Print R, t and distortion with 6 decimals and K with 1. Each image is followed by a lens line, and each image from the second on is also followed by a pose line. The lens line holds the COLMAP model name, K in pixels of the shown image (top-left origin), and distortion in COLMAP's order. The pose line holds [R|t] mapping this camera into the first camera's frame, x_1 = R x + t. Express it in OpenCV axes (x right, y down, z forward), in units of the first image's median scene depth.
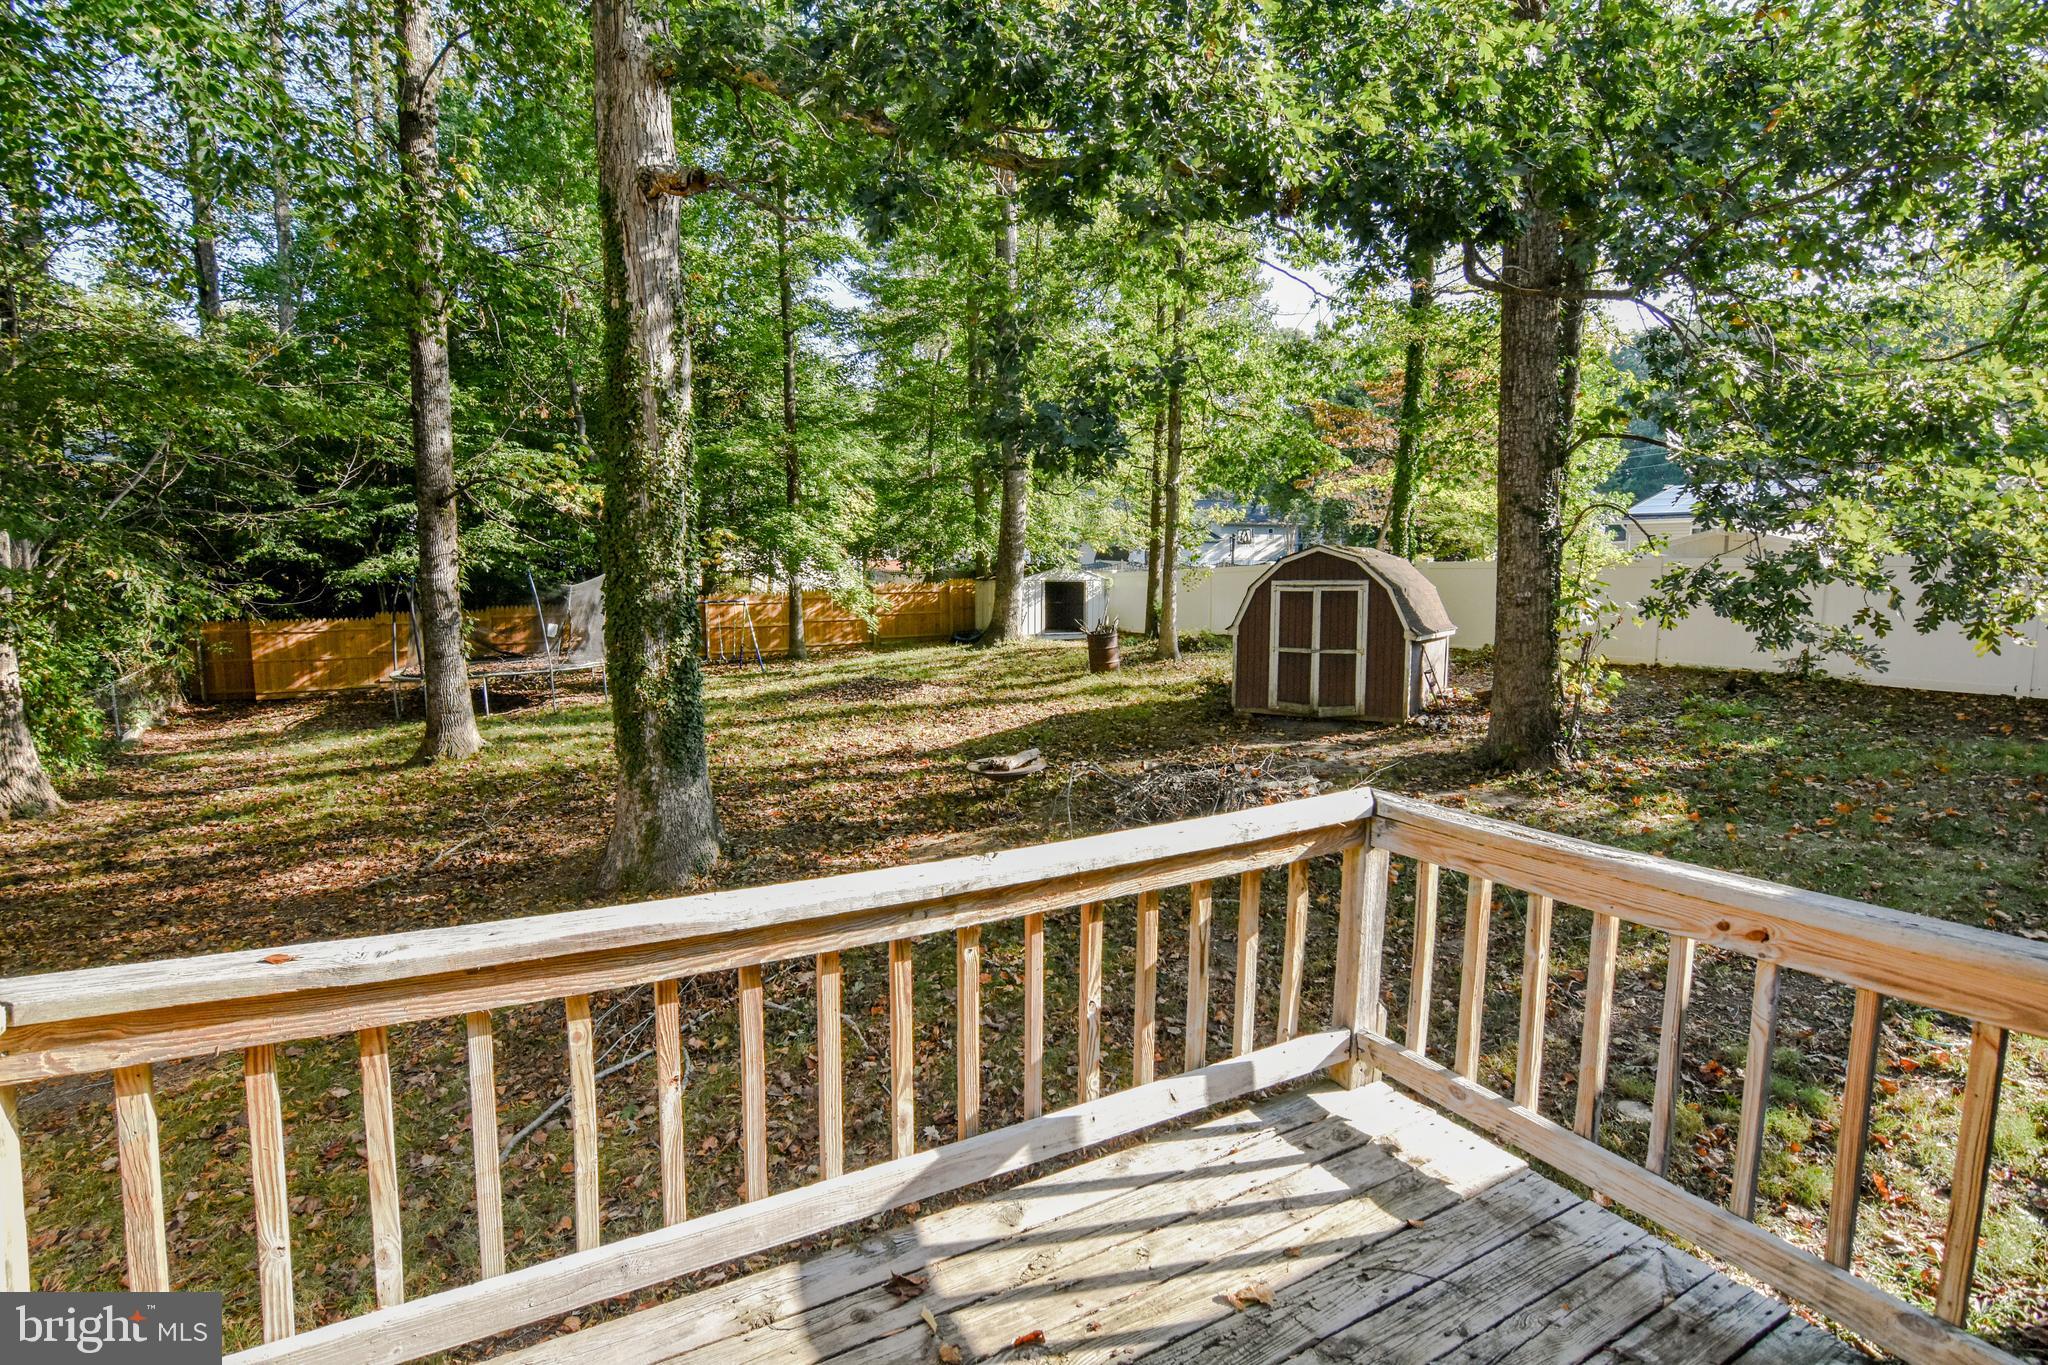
lens RADIAL K [[961.3, 0, 1024.0], [0, 961.3, 682.5], [0, 0, 1]] dist [0.000389, -0.000009]
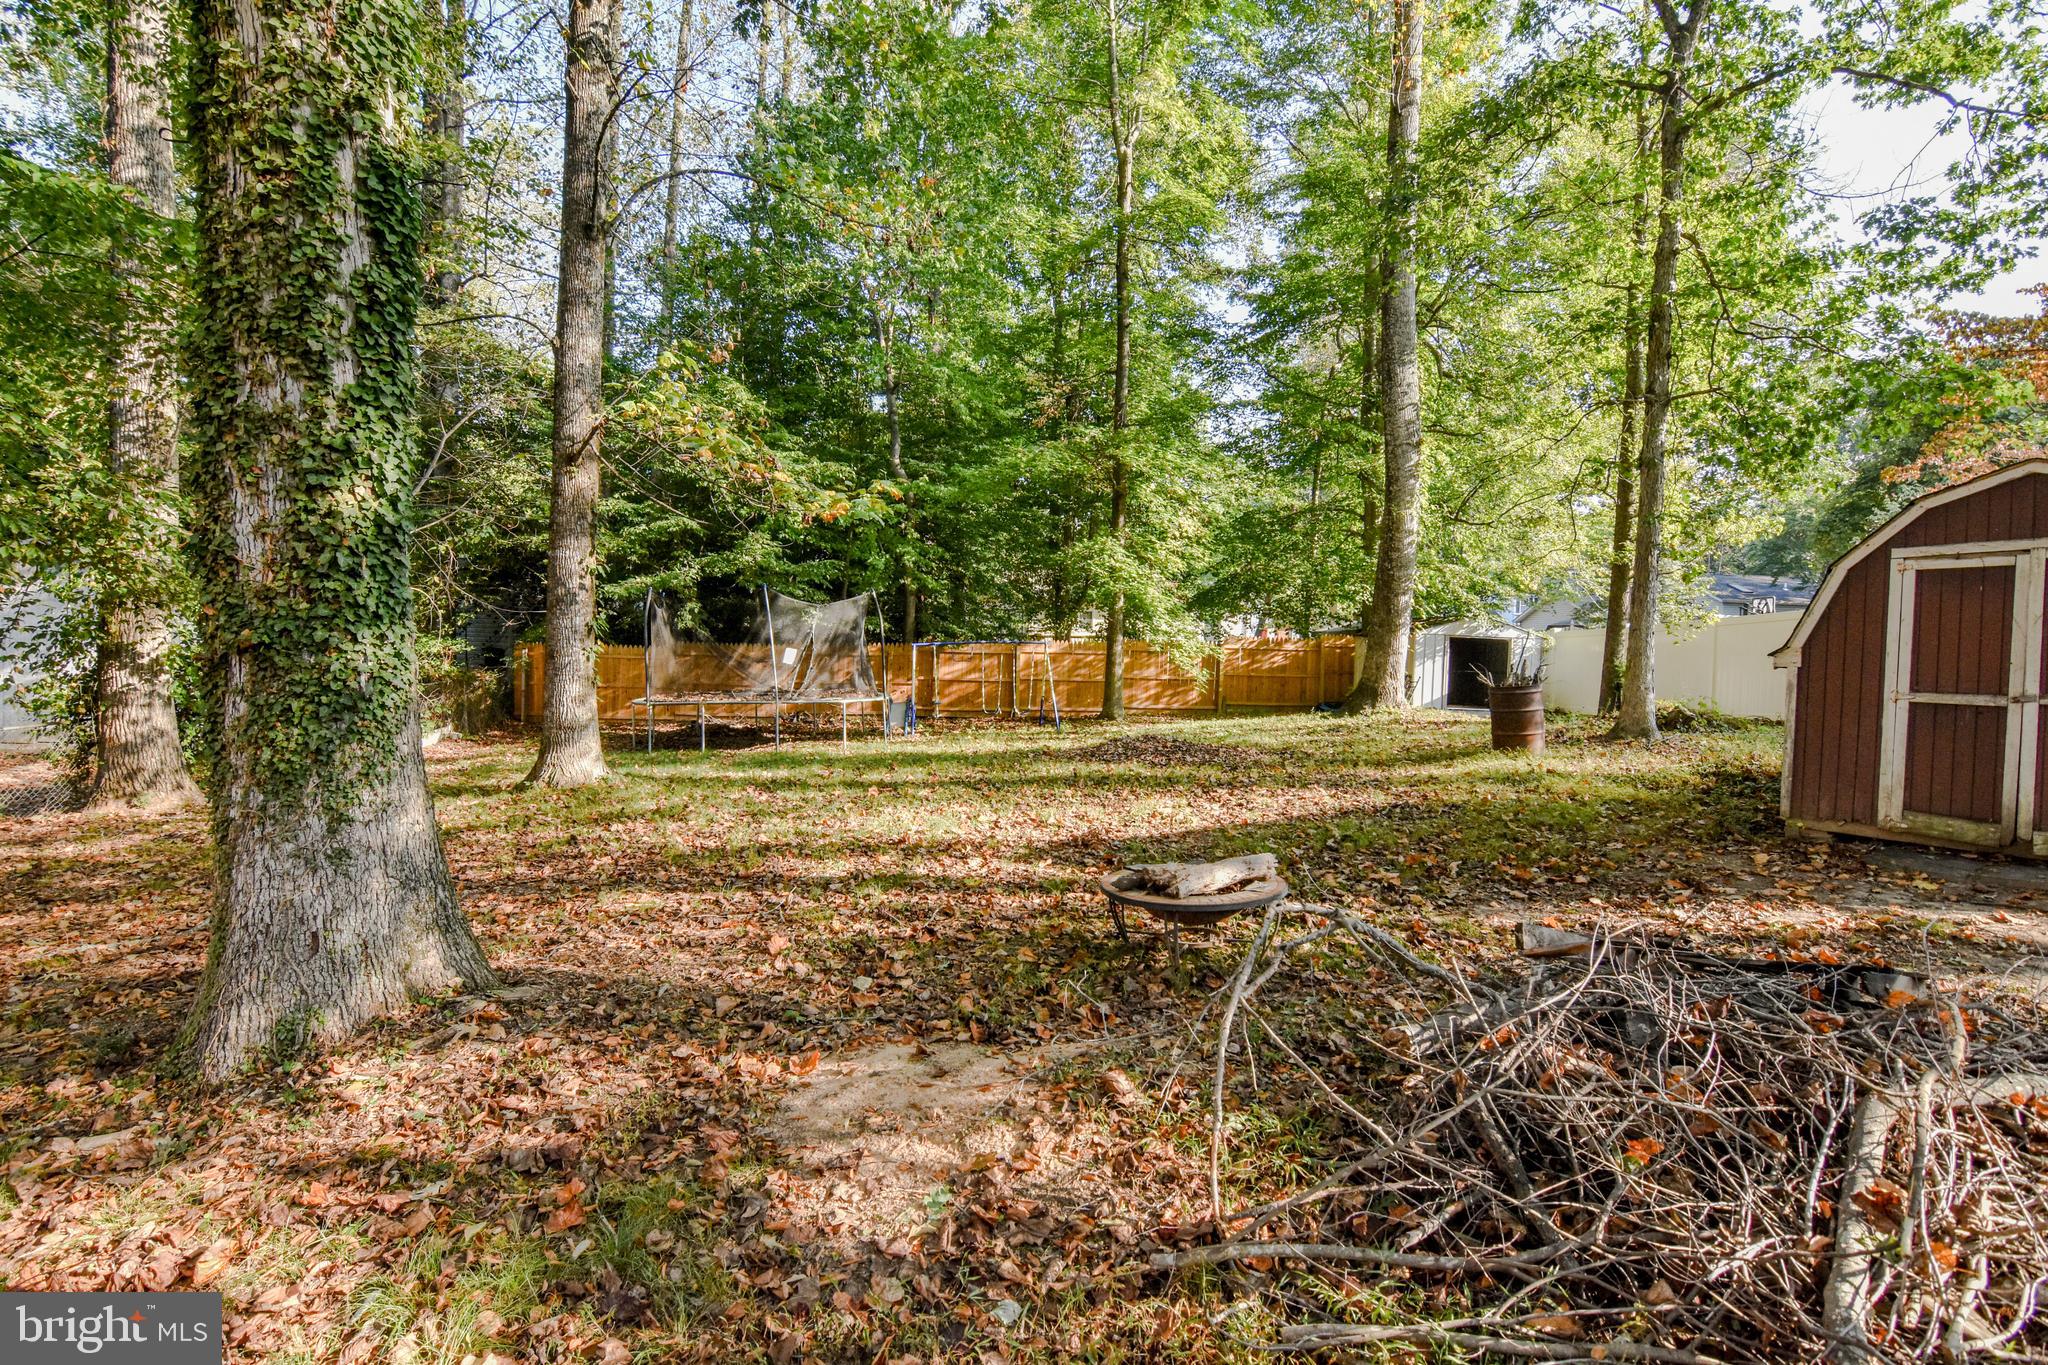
lens RADIAL K [[1042.9, 0, 1024.0], [0, 1042.9, 682.5], [0, 0, 1]] dist [-0.003843, -0.000112]
pose [[0.925046, 0.040440, -0.377697, 0.038759], [-0.073300, 0.994633, -0.073028, 0.016623], [0.372717, 0.095240, 0.923045, 0.243619]]
